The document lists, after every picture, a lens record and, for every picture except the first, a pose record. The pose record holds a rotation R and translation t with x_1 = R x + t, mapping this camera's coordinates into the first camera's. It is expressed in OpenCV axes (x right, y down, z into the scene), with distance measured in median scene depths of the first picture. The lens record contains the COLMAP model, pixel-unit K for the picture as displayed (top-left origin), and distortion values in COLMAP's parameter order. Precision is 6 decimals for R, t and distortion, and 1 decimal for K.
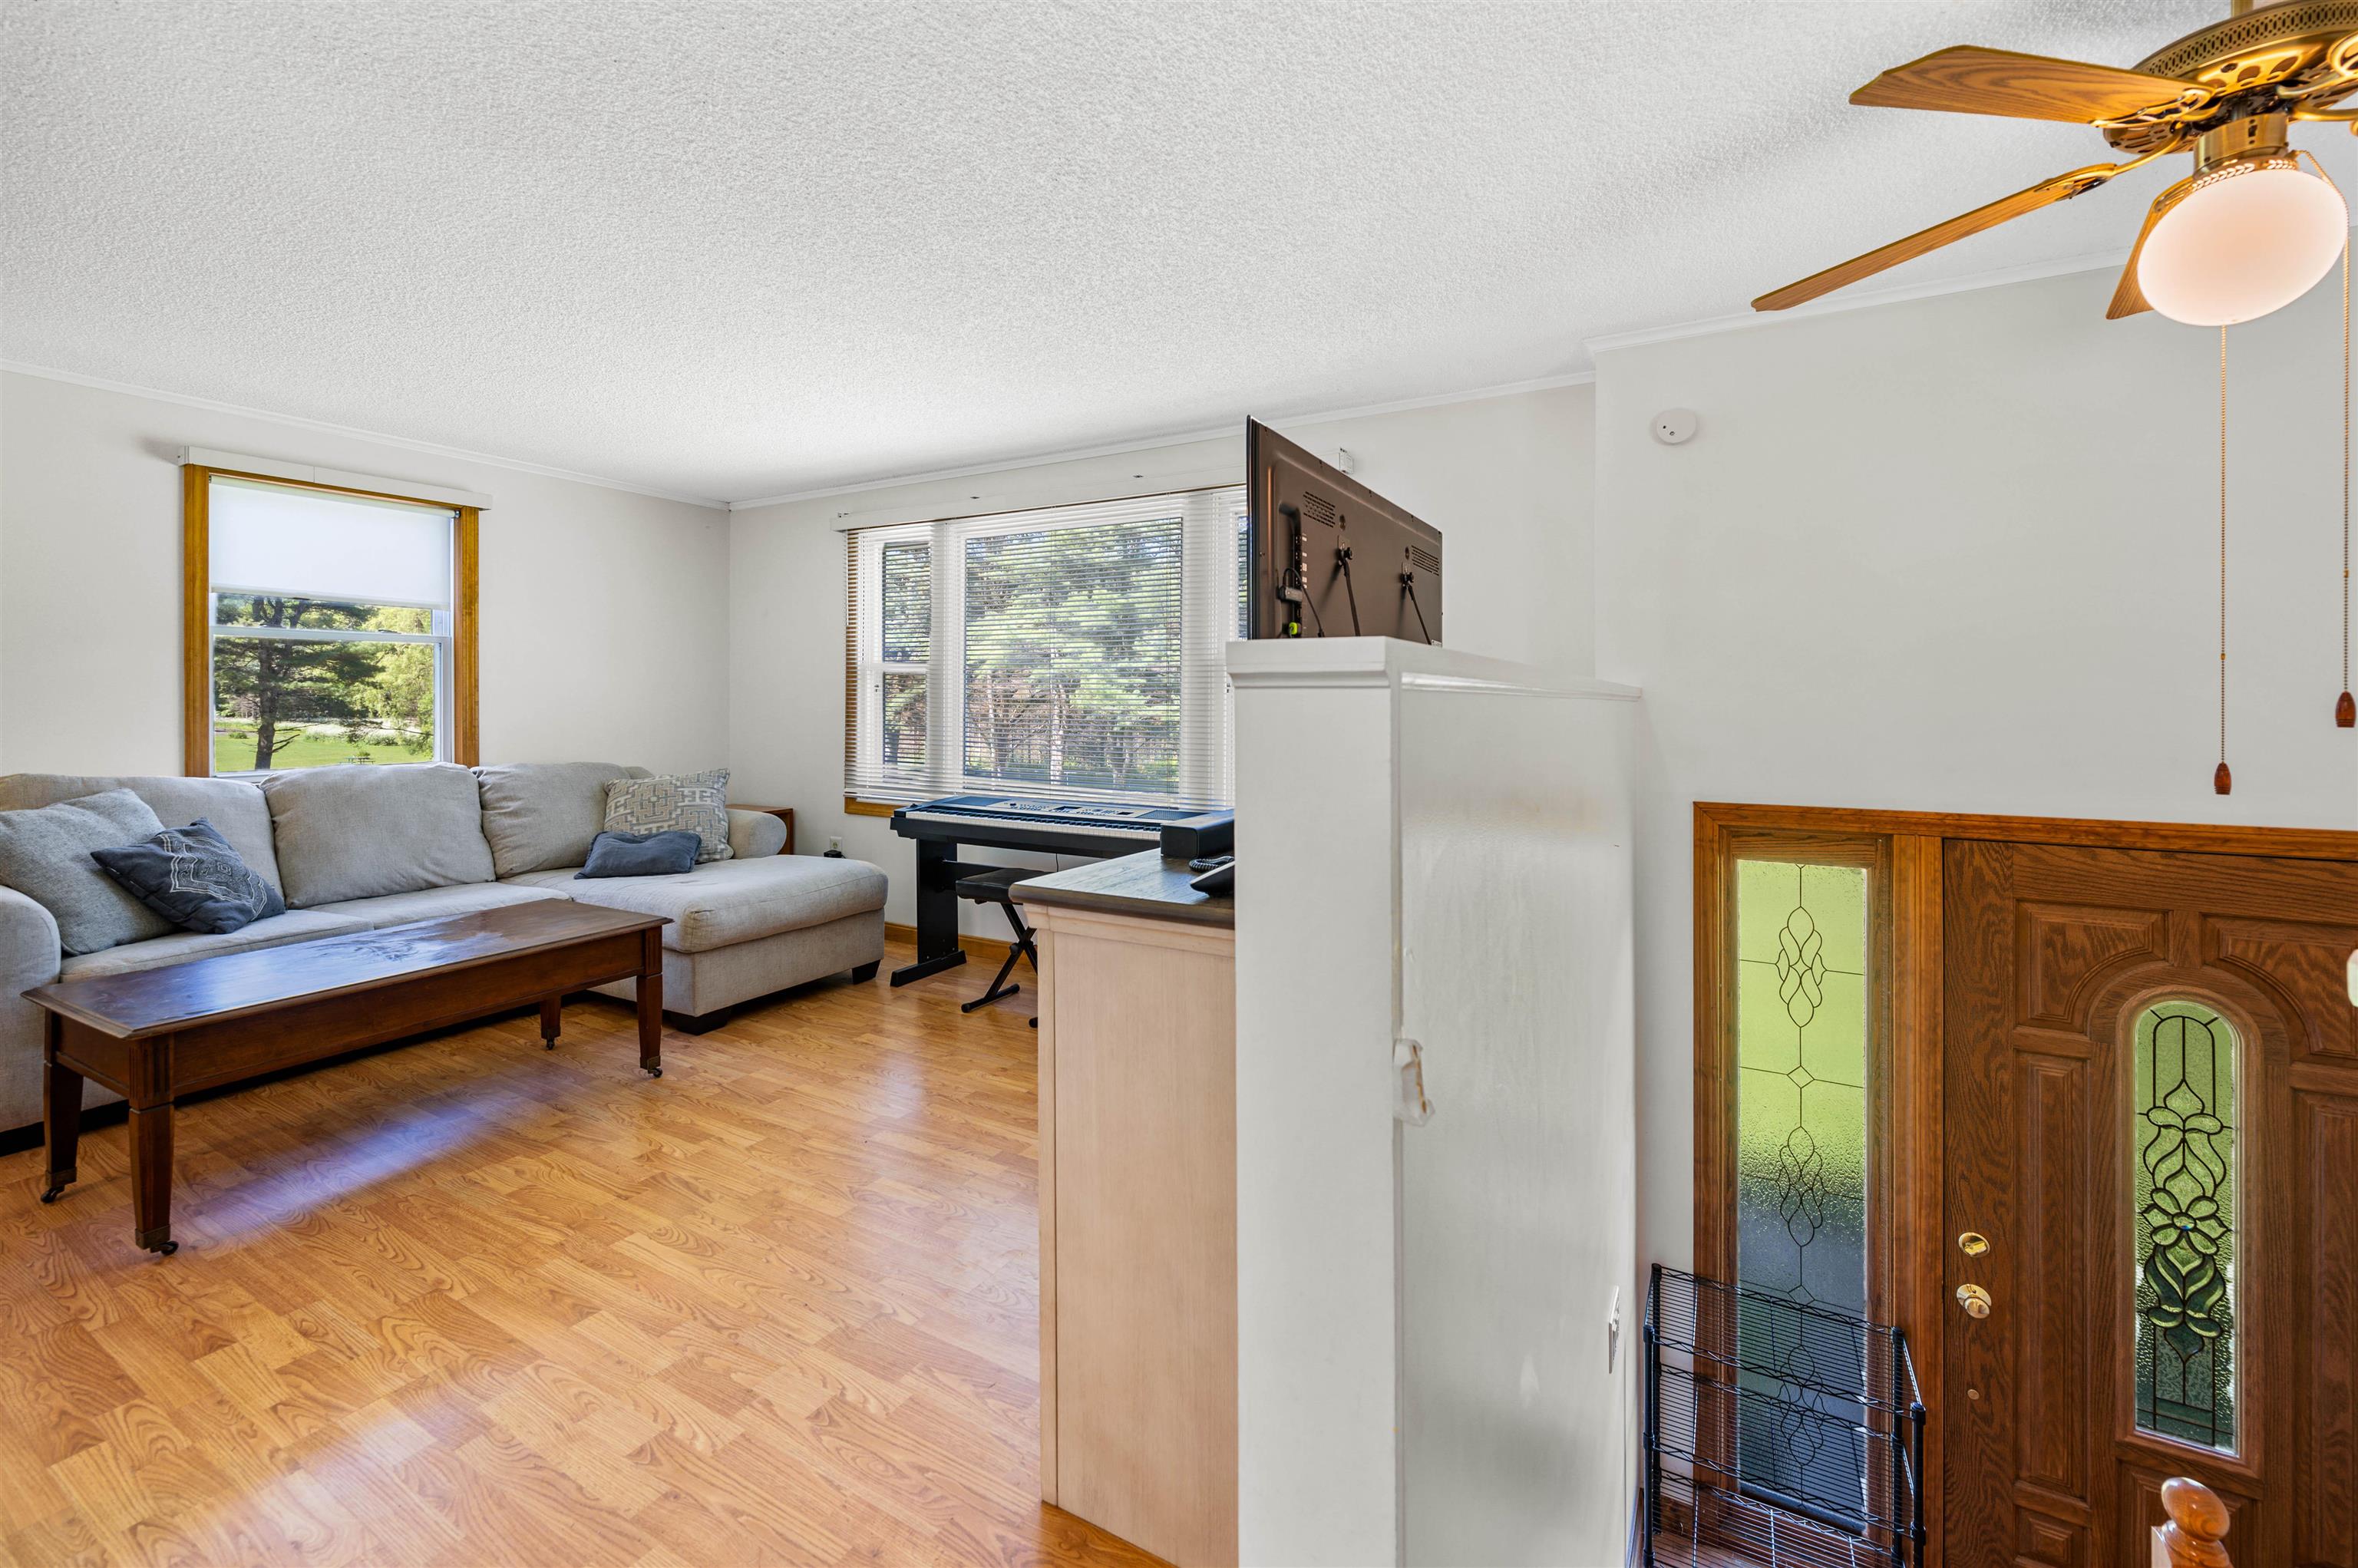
lens RADIAL K [[934.0, 0, 1172.9], [0, 934.0, 710.1], [0, 0, 1]] dist [-0.004924, 0.001108]
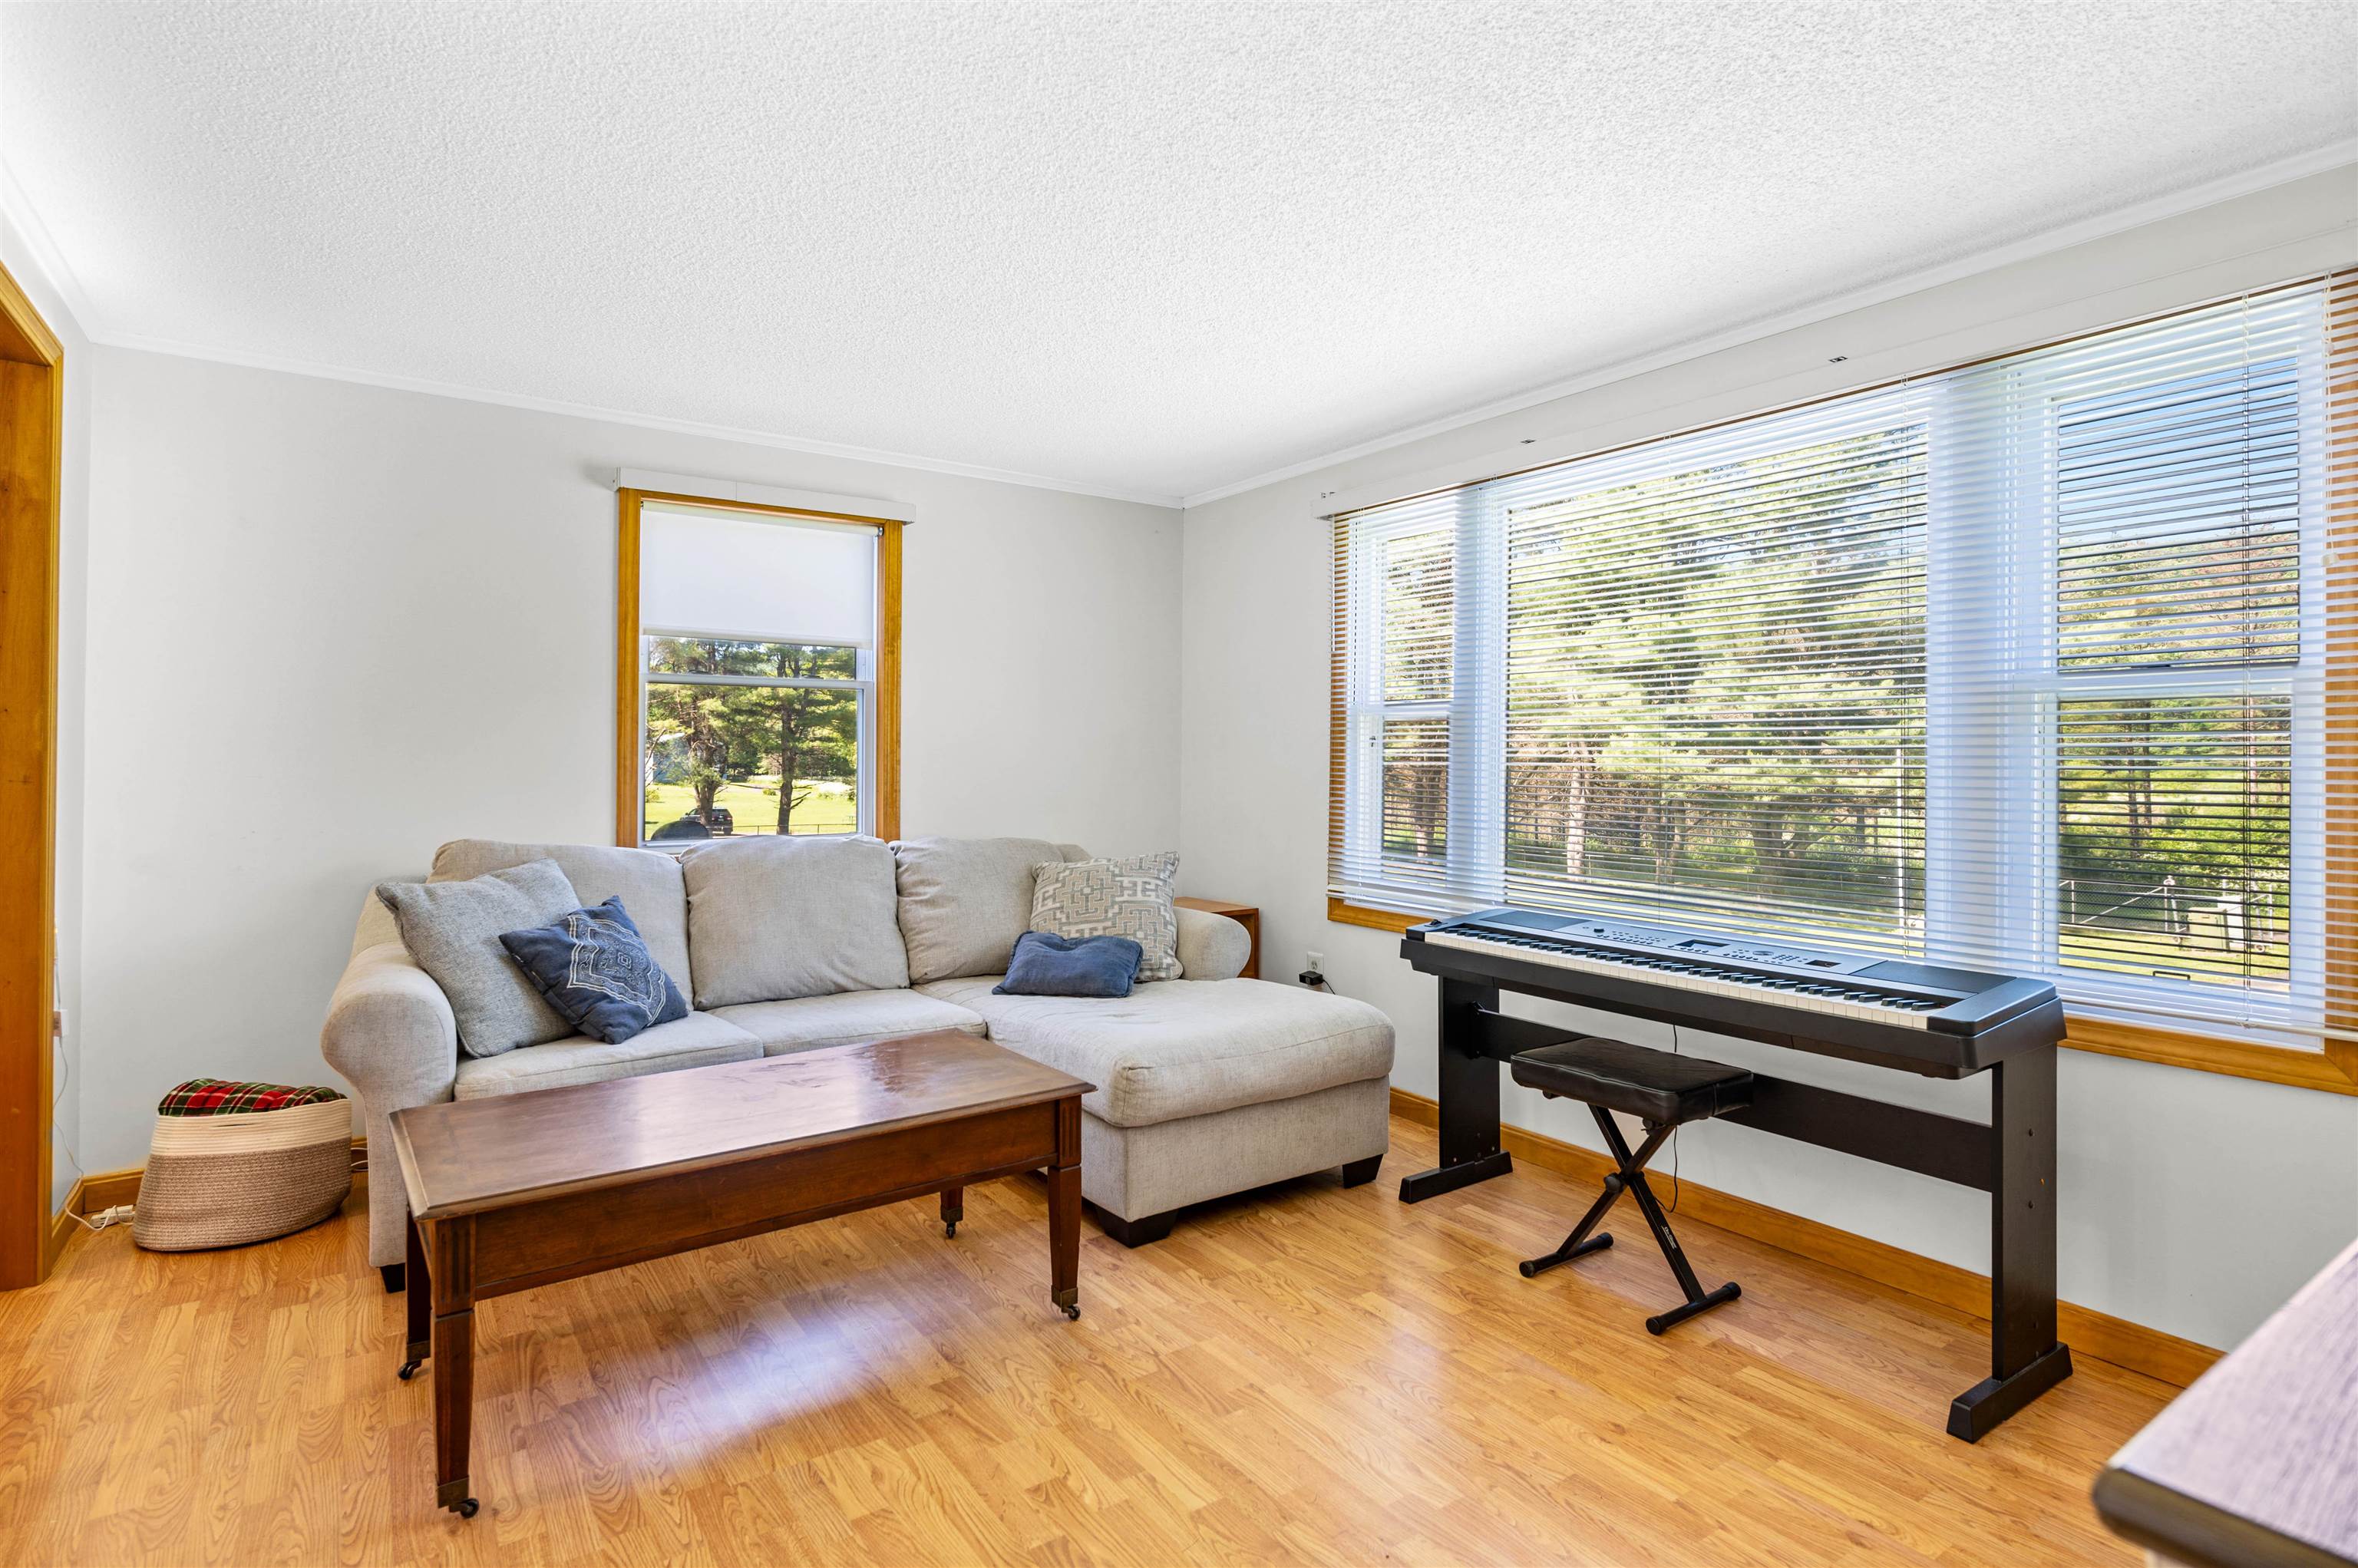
lens RADIAL K [[1158.2, 0, 1188.7], [0, 1158.2, 766.5], [0, 0, 1]] dist [0.004620, 0.000841]
pose [[0.903984, 0.004215, -0.427546, -0.099482], [-0.006466, 0.999972, -0.003814, -0.001423], [0.427518, 0.006212, 0.903986, 0.225314]]
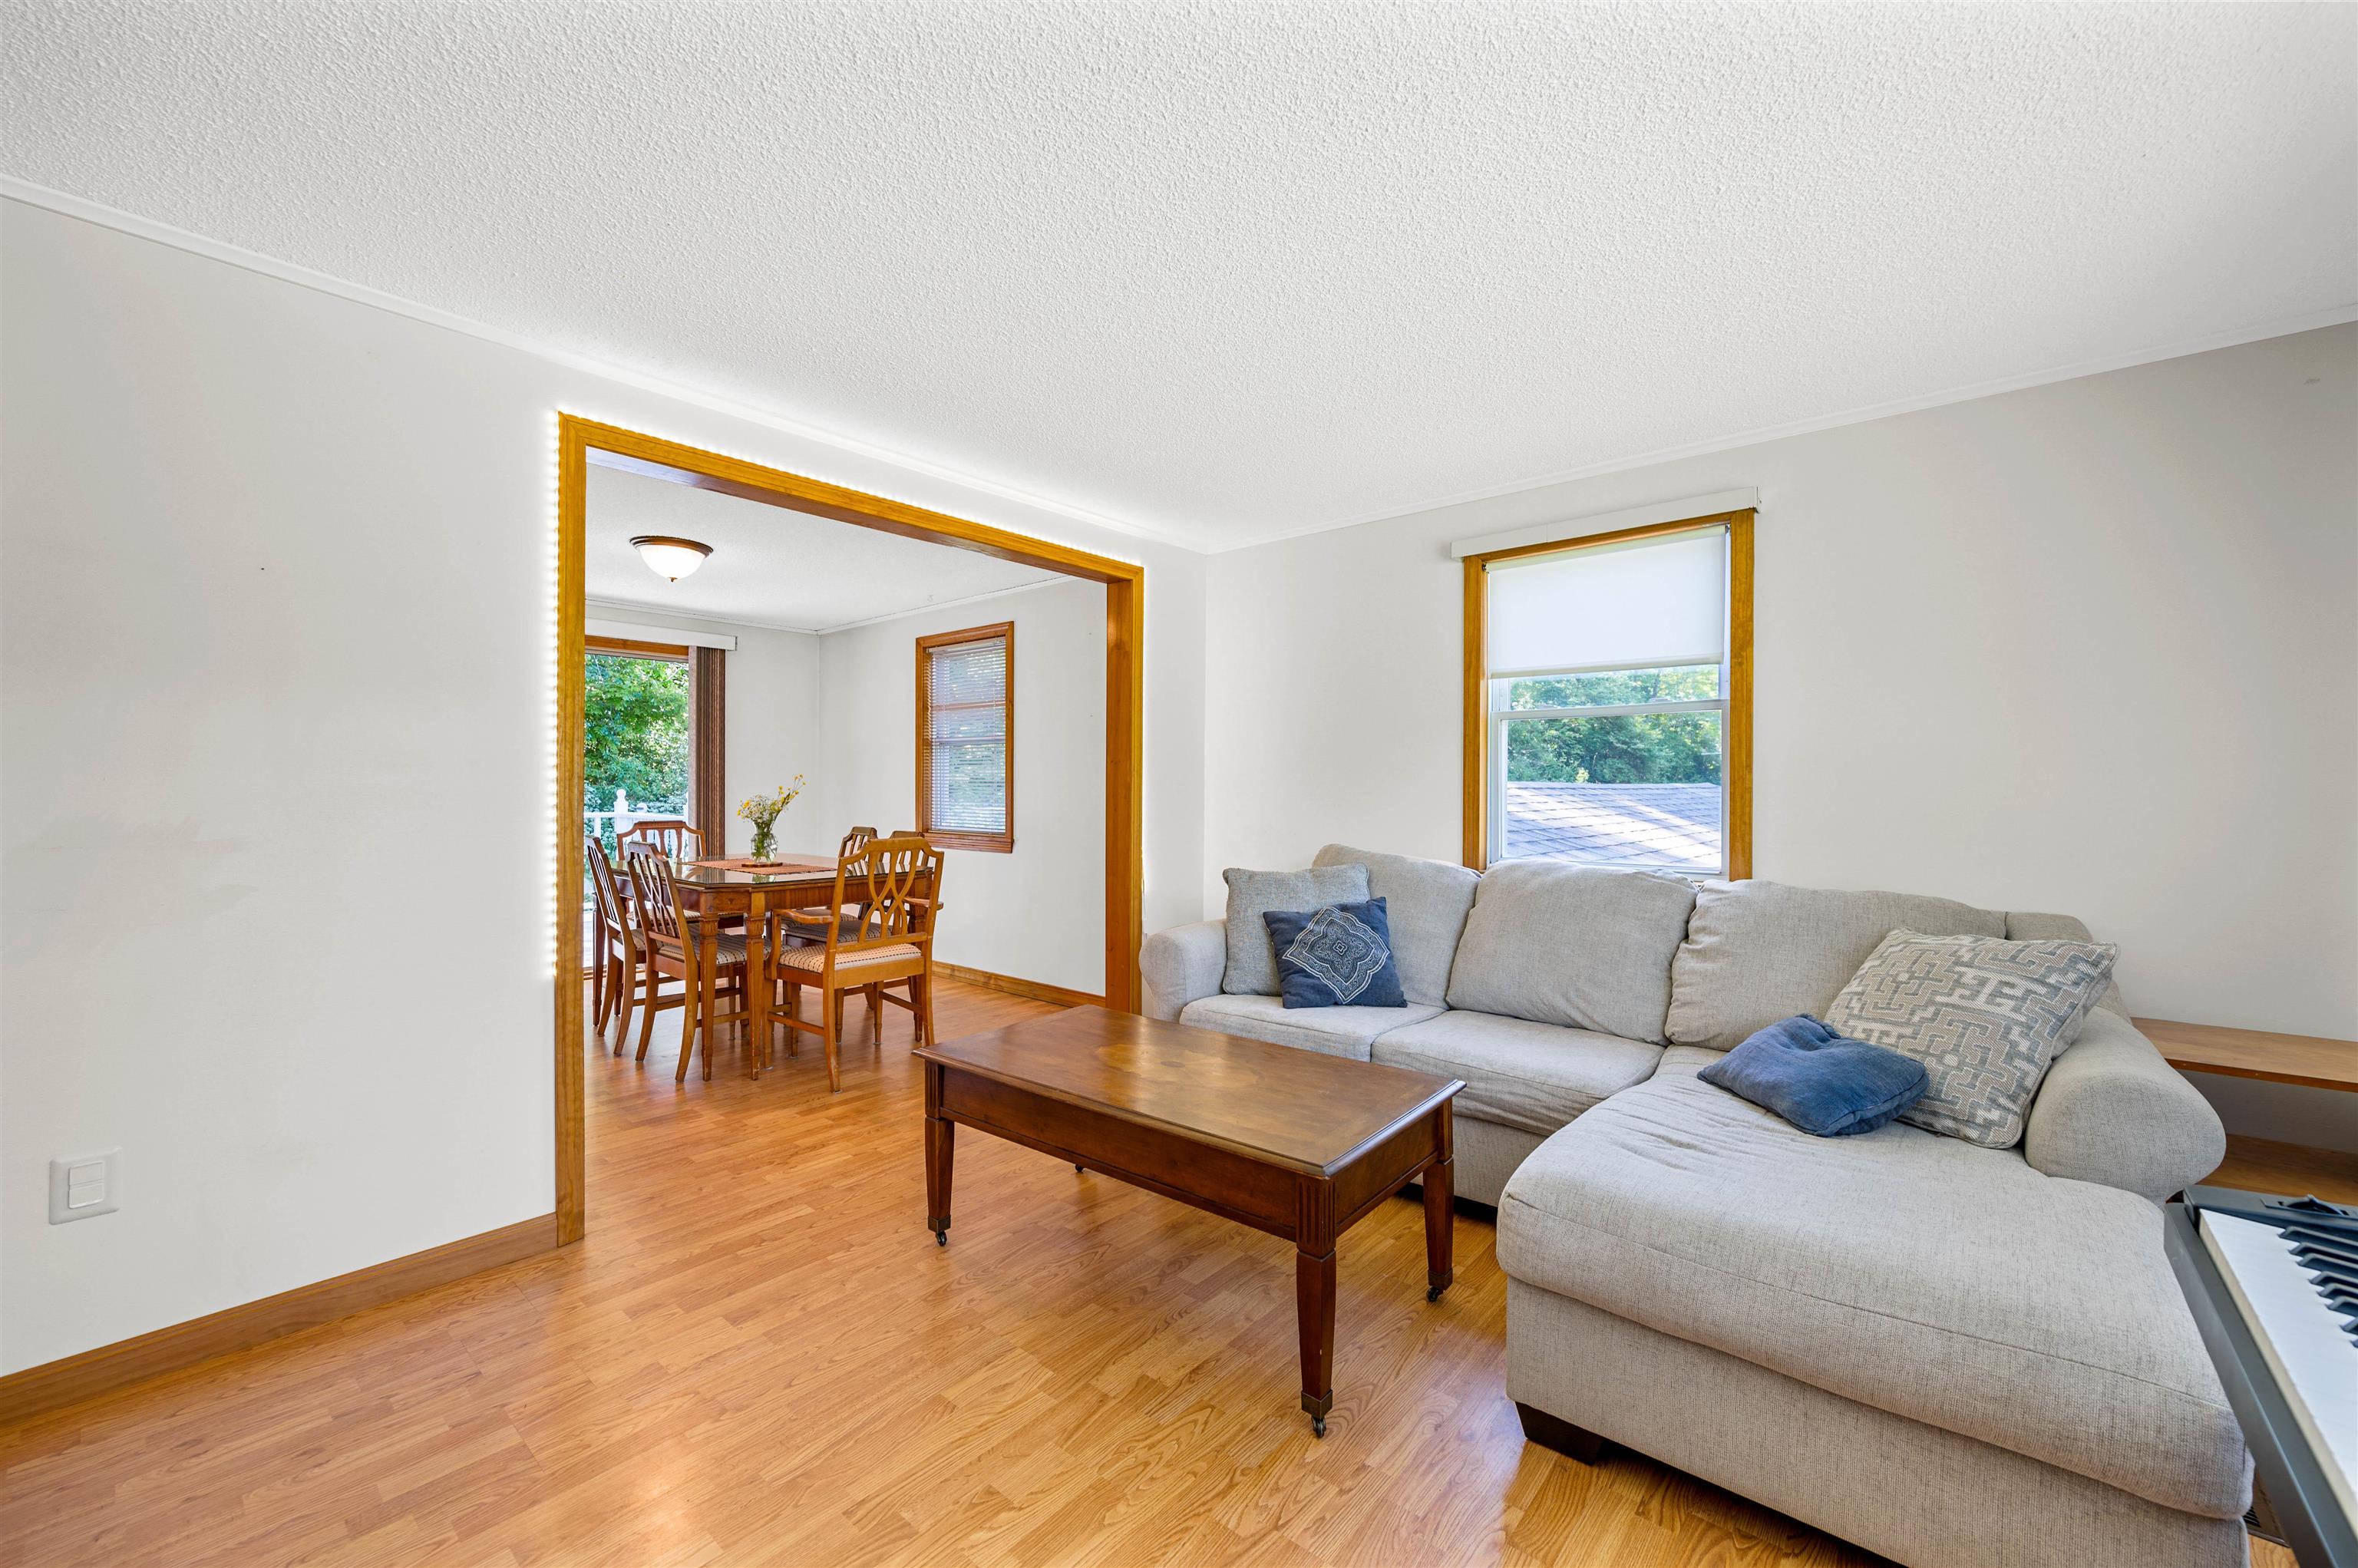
lens RADIAL K [[934.0, 0, 1181.9], [0, 934.0, 790.3], [0, 0, 1]] dist [-0.004924, 0.001108]
pose [[-0.180361, 0.003989, -0.983592, 0.021574], [-0.014001, 0.999880, 0.006622, -0.006152], [0.983501, 0.014966, -0.180283, 0.818759]]
